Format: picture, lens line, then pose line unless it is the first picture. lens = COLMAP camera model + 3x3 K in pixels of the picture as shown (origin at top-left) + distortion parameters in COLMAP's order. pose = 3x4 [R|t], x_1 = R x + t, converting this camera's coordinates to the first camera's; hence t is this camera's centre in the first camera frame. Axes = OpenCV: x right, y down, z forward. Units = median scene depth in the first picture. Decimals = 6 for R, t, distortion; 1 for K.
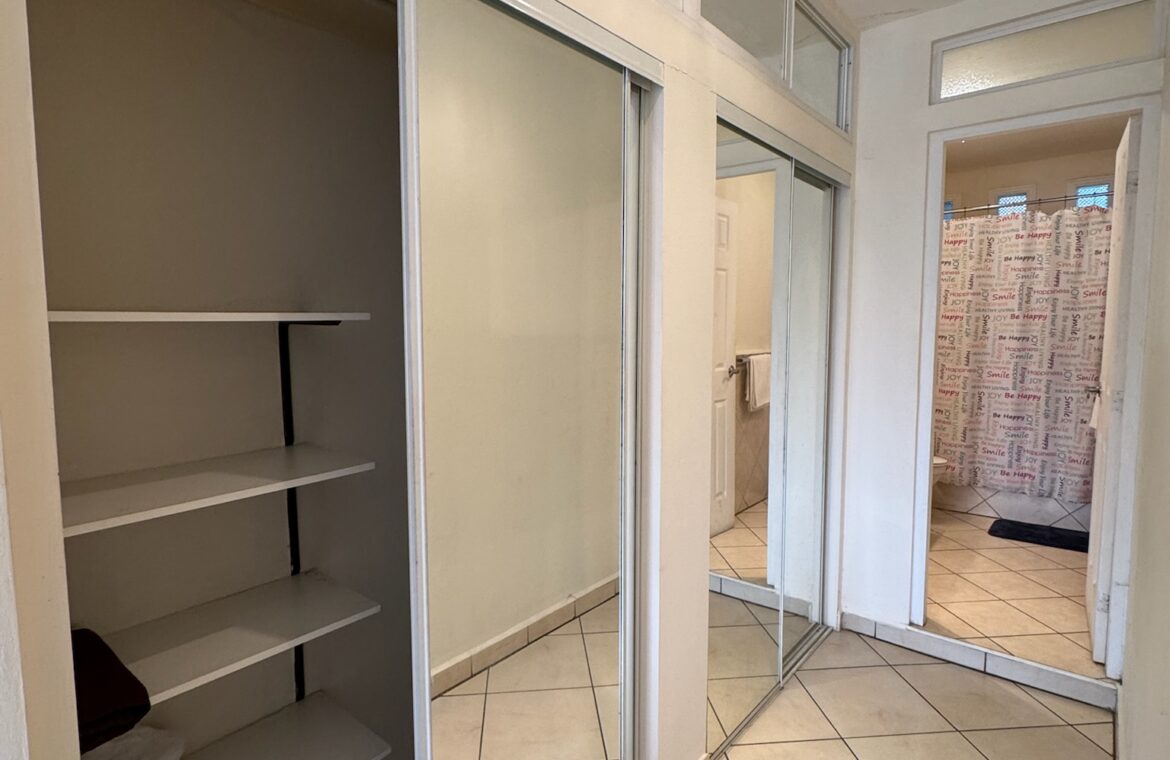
lens RADIAL K [[625.5, 0, 584.4], [0, 625.5, 380.1], [0, 0, 1]] dist [-0.000084, 0.000374]
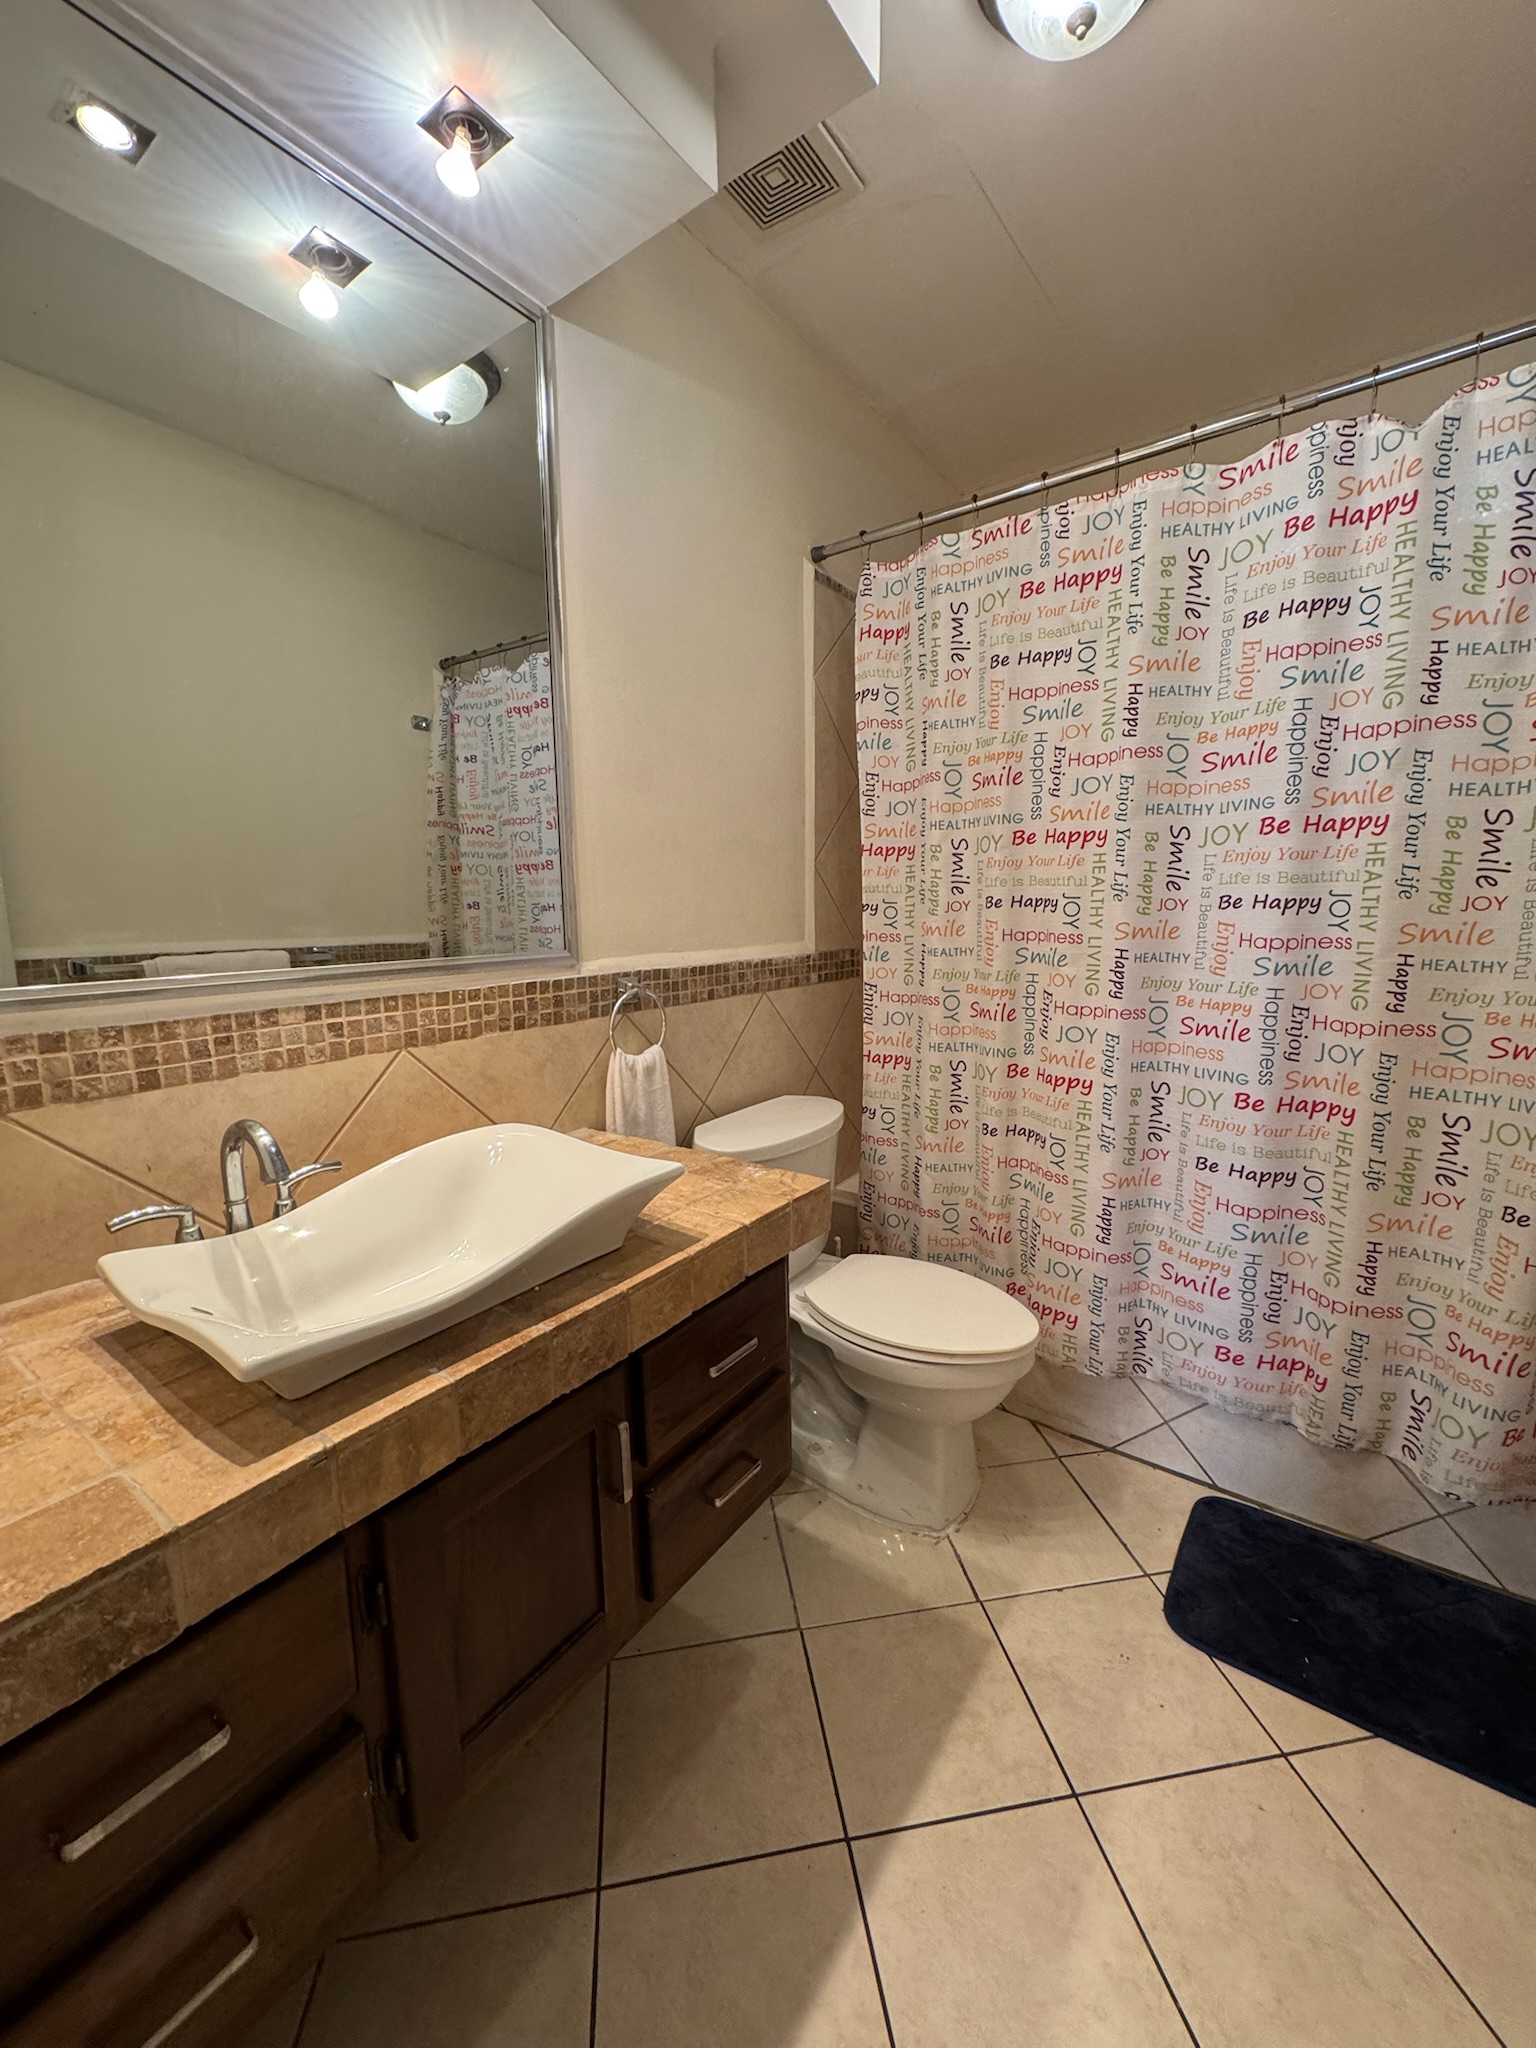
lens RADIAL K [[814.4, 0, 770.3], [0, 814.4, 1025.3], [0, 0, 1]] dist [-0.000523, -0.000191]
pose [[0.997994, -0.018339, 0.060592, 0.436901], [0.014400, 0.997793, 0.064829, -0.038895], [-0.061647, -0.063826, 0.996055, 0.641857]]
